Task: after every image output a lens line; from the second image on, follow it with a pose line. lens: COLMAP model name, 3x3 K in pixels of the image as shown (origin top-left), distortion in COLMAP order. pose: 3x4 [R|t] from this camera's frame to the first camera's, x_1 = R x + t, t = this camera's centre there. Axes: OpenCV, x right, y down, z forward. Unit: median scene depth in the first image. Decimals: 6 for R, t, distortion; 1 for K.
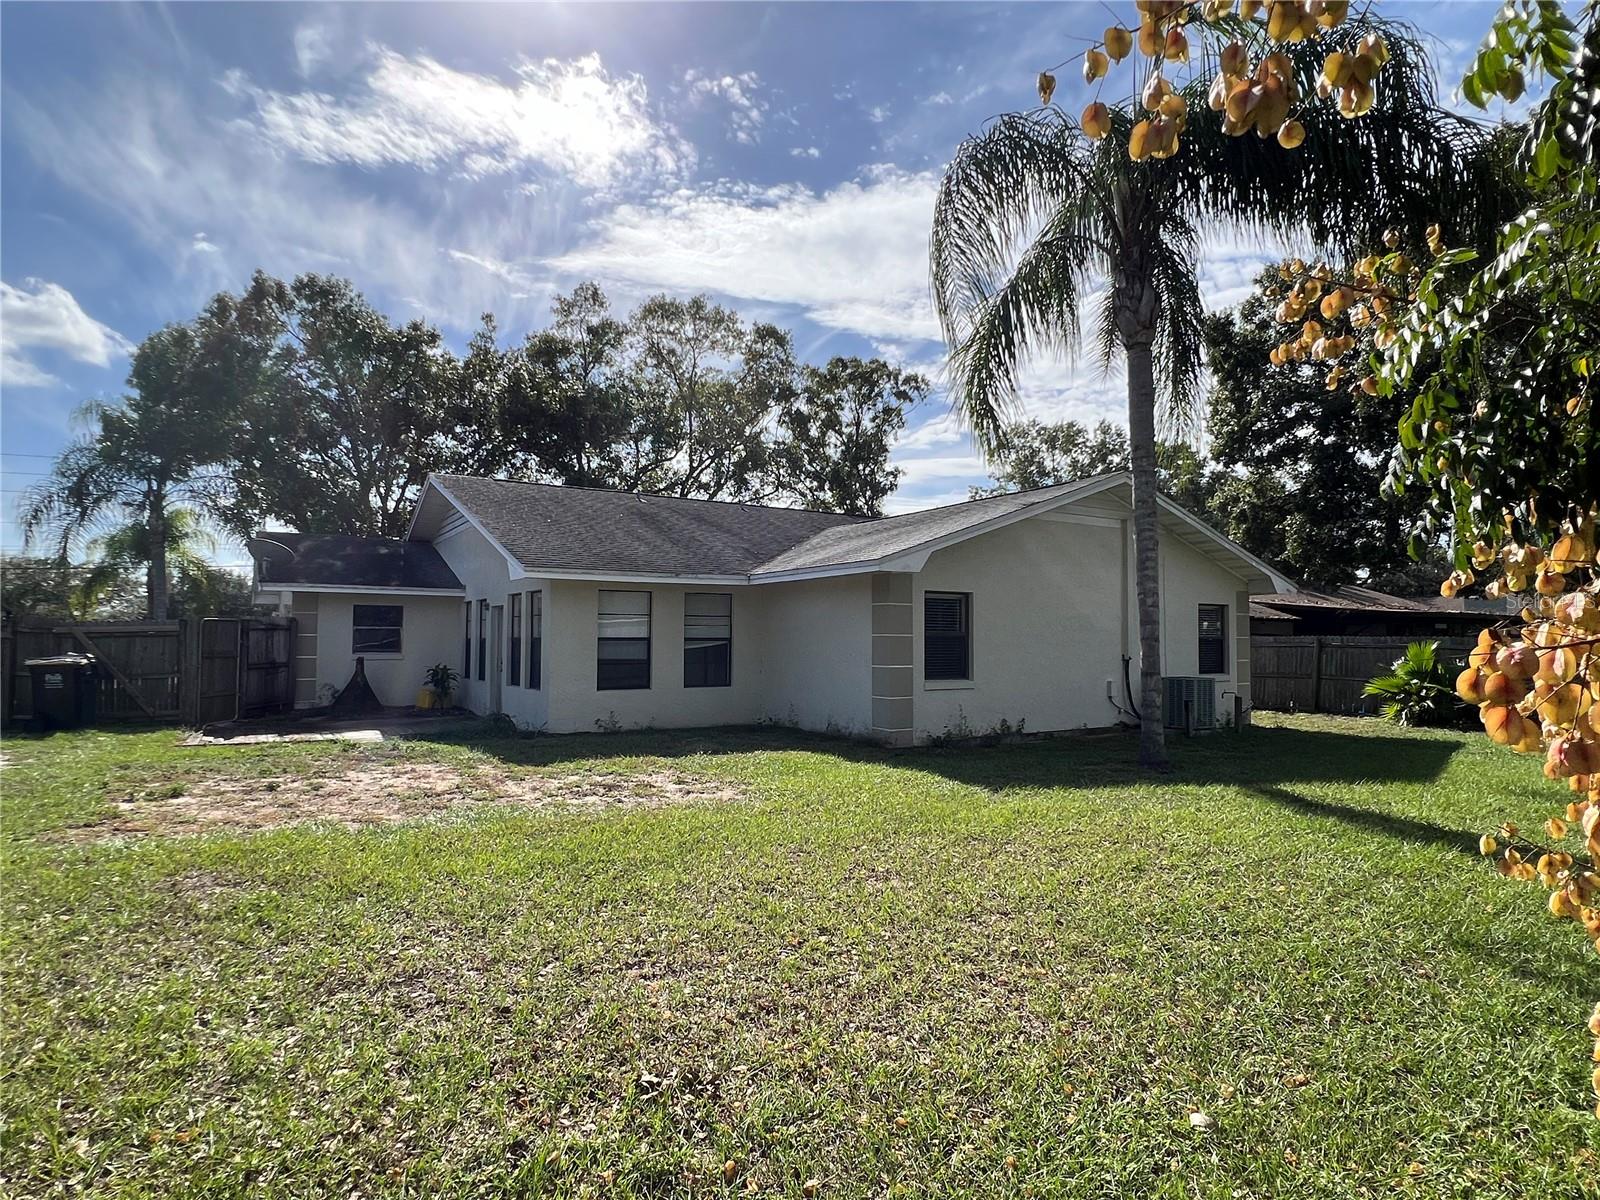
lens RADIAL K [[895.2, 0, 799.5], [0, 895.2, 614.8], [0, 0, 1]] dist [-0.002949, -0.000499]
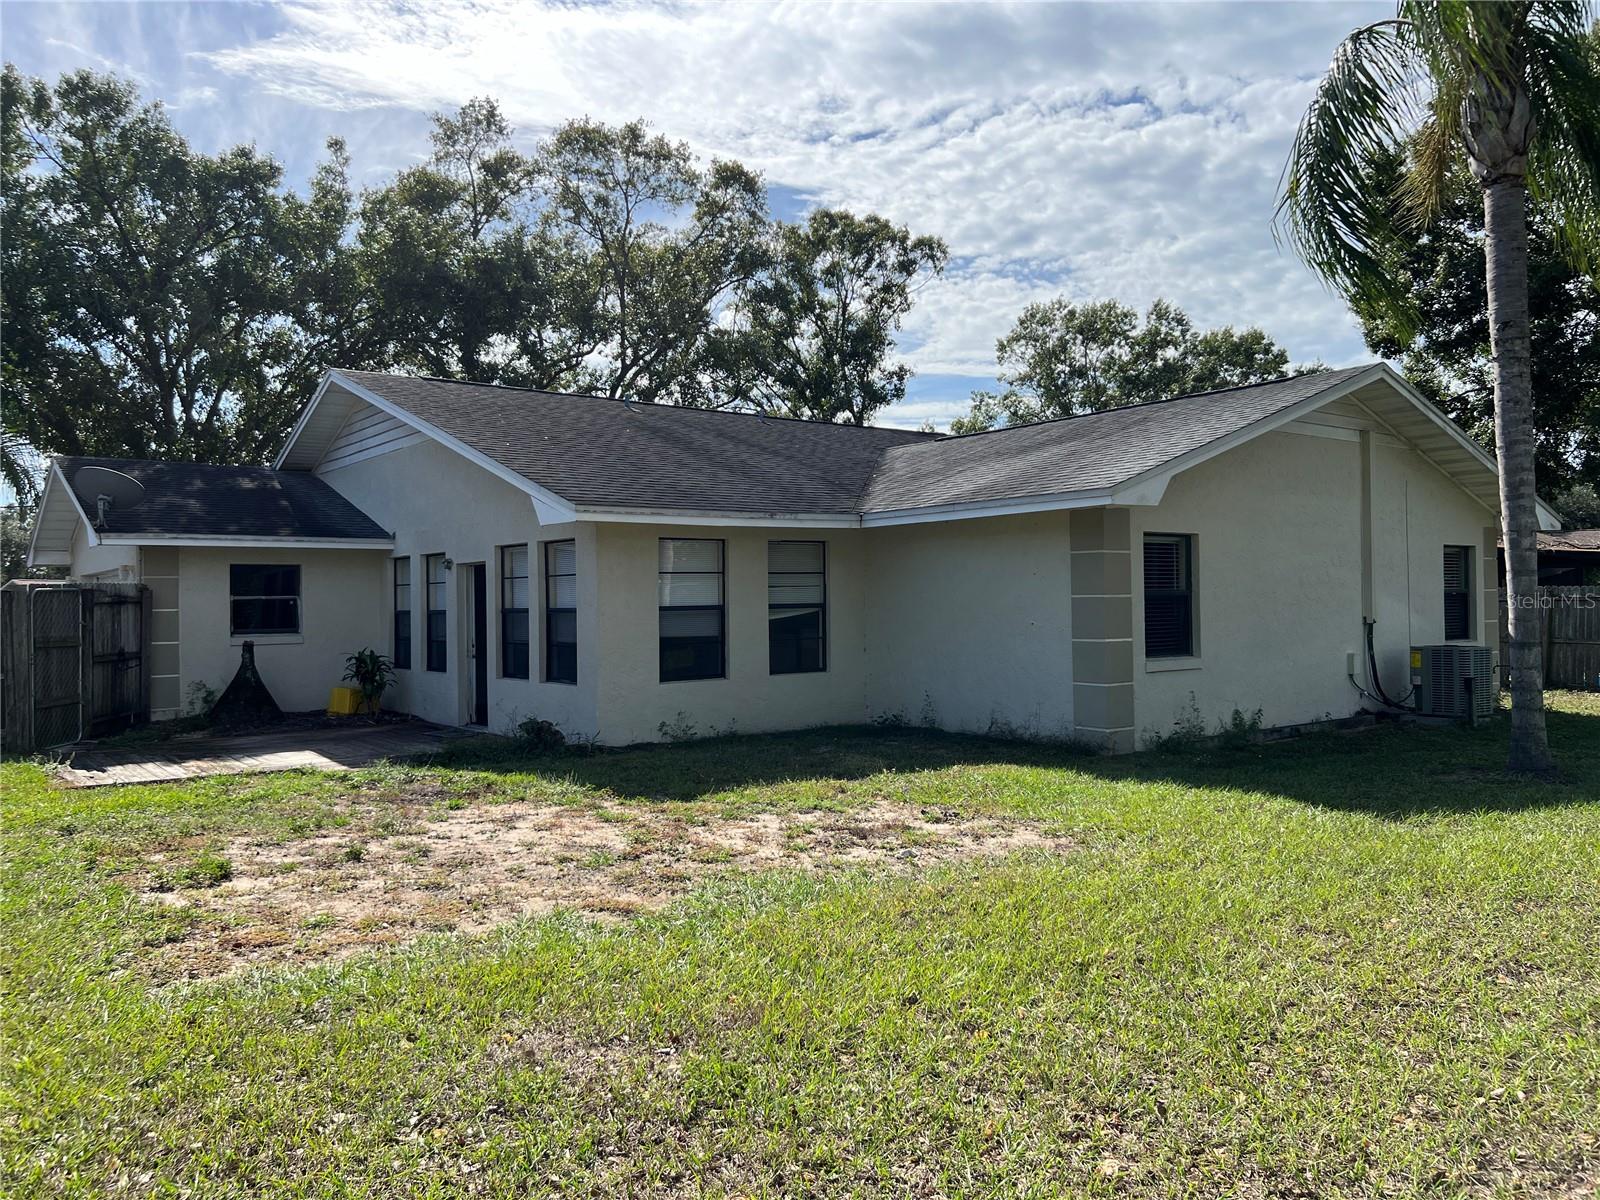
lens RADIAL K [[1195.3, 0, 800.0], [0, 1195.3, 600.0], [0, 0, 1]] dist [0.082916, -0.094498]
pose [[0.995935, -0.017915, 0.088275, -0.095987], [0.015515, 0.999493, 0.027803, -0.001894], [-0.088729, -0.026321, 0.995708, 0.032220]]
